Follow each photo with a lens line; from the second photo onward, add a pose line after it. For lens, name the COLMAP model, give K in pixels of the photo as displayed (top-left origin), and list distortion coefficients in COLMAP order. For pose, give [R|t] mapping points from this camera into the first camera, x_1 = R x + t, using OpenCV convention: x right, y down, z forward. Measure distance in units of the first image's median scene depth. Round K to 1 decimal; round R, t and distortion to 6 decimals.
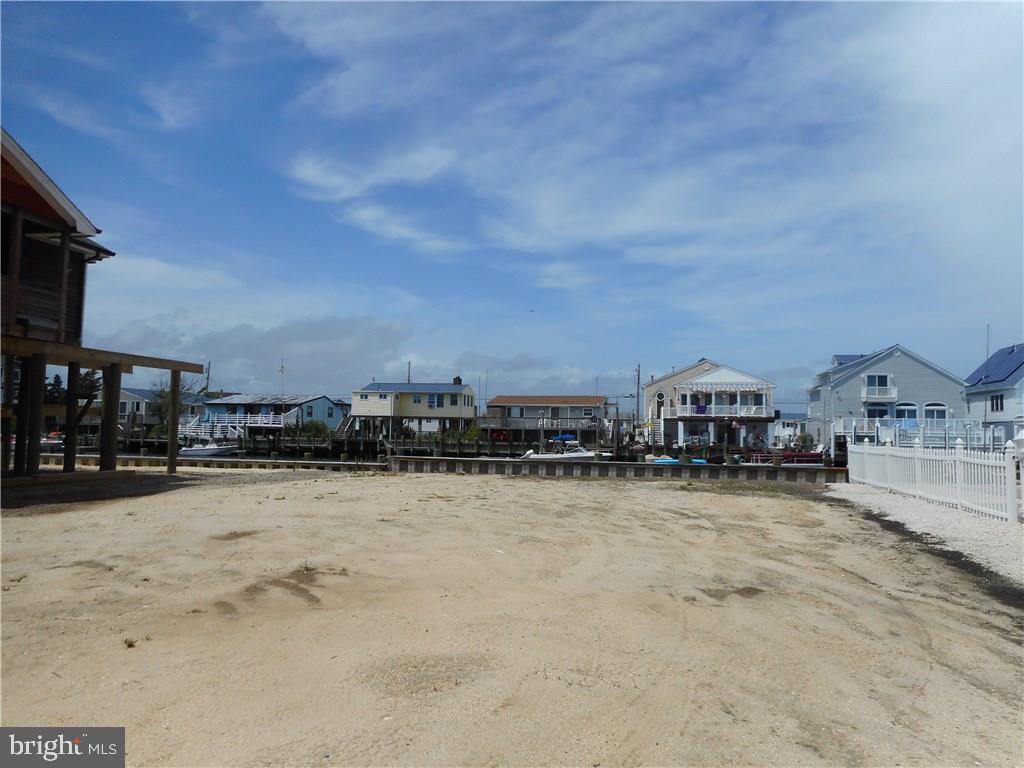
lens RADIAL K [[756.7, 0, 505.4], [0, 756.7, 383.8], [0, 0, 1]] dist [-0.003018, 0.001327]
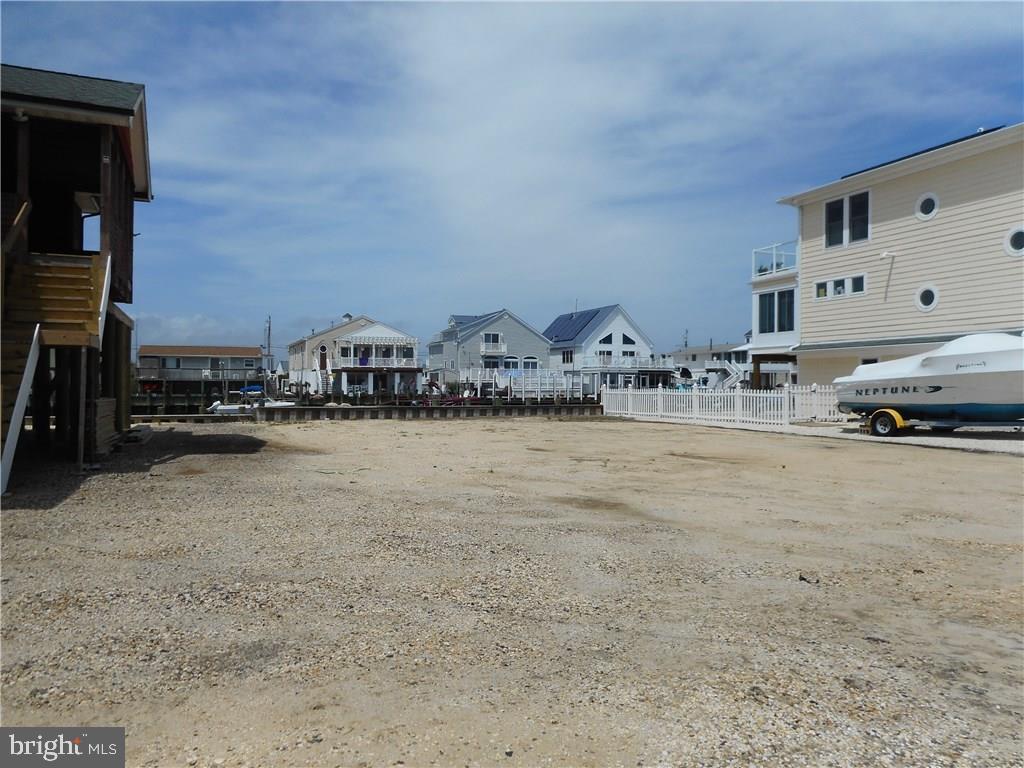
lens RADIAL K [[759.1, 0, 507.7], [0, 759.1, 388.8], [0, 0, 1]] dist [-0.027288, 0.005734]
pose [[0.823569, -0.016176, 0.566986, -0.193573], [-0.025851, 0.997484, 0.066007, -0.004565], [-0.566627, -0.069019, 0.821079, -0.039424]]
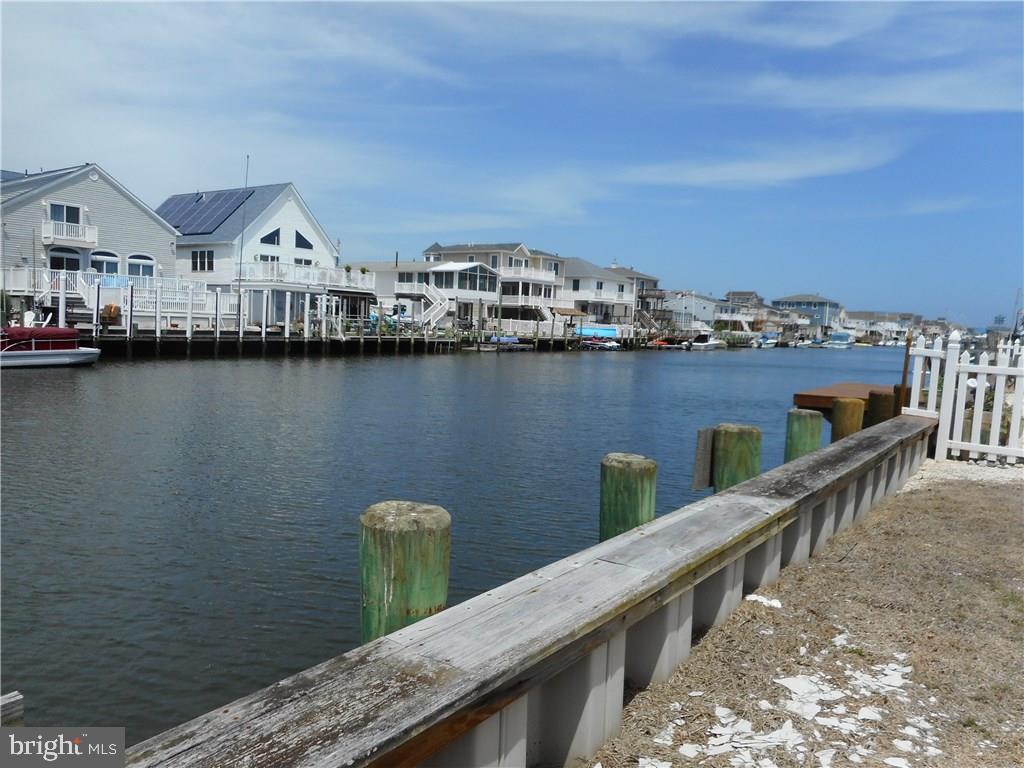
lens RADIAL K [[759.1, 0, 507.7], [0, 759.1, 388.8], [0, 0, 1]] dist [-0.027288, 0.005734]
pose [[0.385829, -0.078170, 0.919253, 0.028143], [-0.096858, 0.987465, 0.124624, 0.027799], [-0.917472, -0.137121, 0.373421, 0.387207]]
